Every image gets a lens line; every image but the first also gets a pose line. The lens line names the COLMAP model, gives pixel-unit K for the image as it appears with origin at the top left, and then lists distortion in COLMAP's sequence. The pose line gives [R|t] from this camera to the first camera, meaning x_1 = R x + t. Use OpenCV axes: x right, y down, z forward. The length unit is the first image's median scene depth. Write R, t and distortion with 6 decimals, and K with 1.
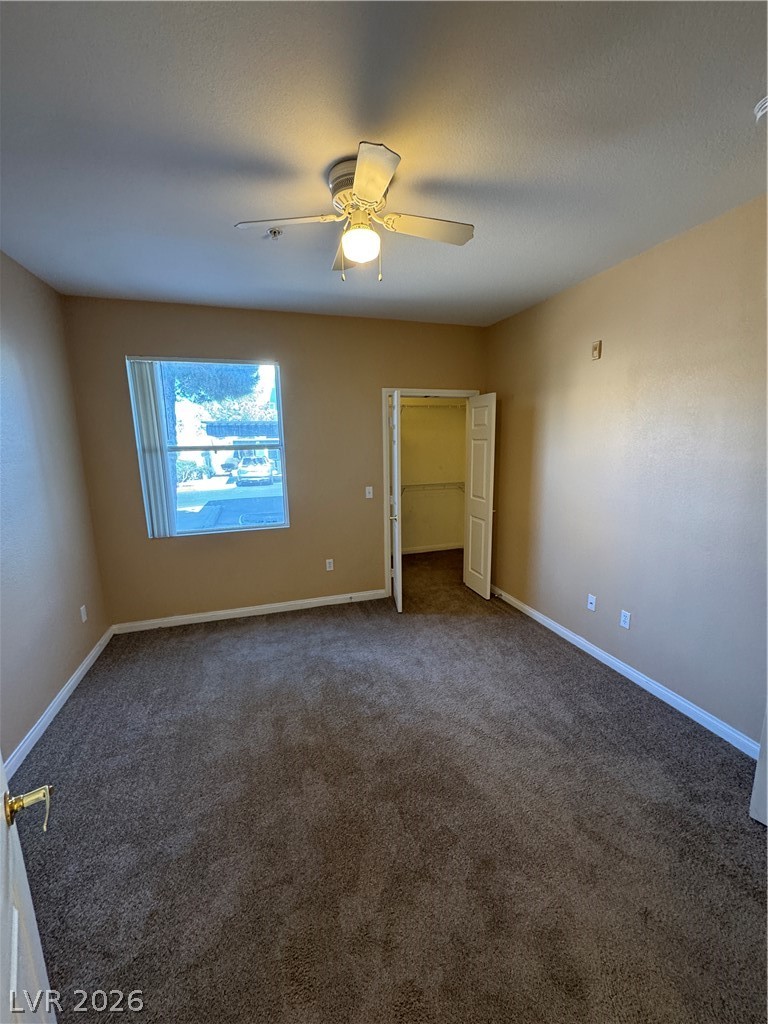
lens RADIAL K [[409.1, 0, 385.2], [0, 409.1, 514.8], [0, 0, 1]] dist [-0.002544, 0.000540]
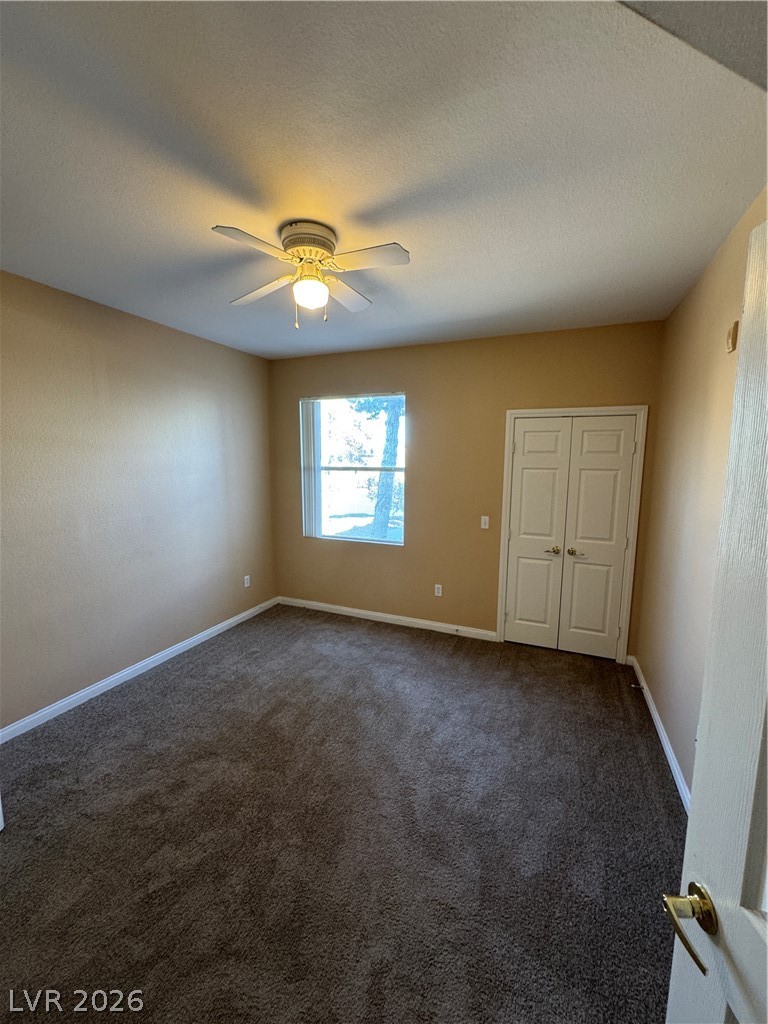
lens RADIAL K [[409.1, 0, 385.1], [0, 409.1, 515.6], [0, 0, 1]] dist [-0.002544, 0.000540]
pose [[0.757118, 0.111391, -0.643711, 0.474521], [-0.139684, 0.990171, 0.007052, -0.055974], [0.638170, 0.084577, 0.765236, 0.183334]]
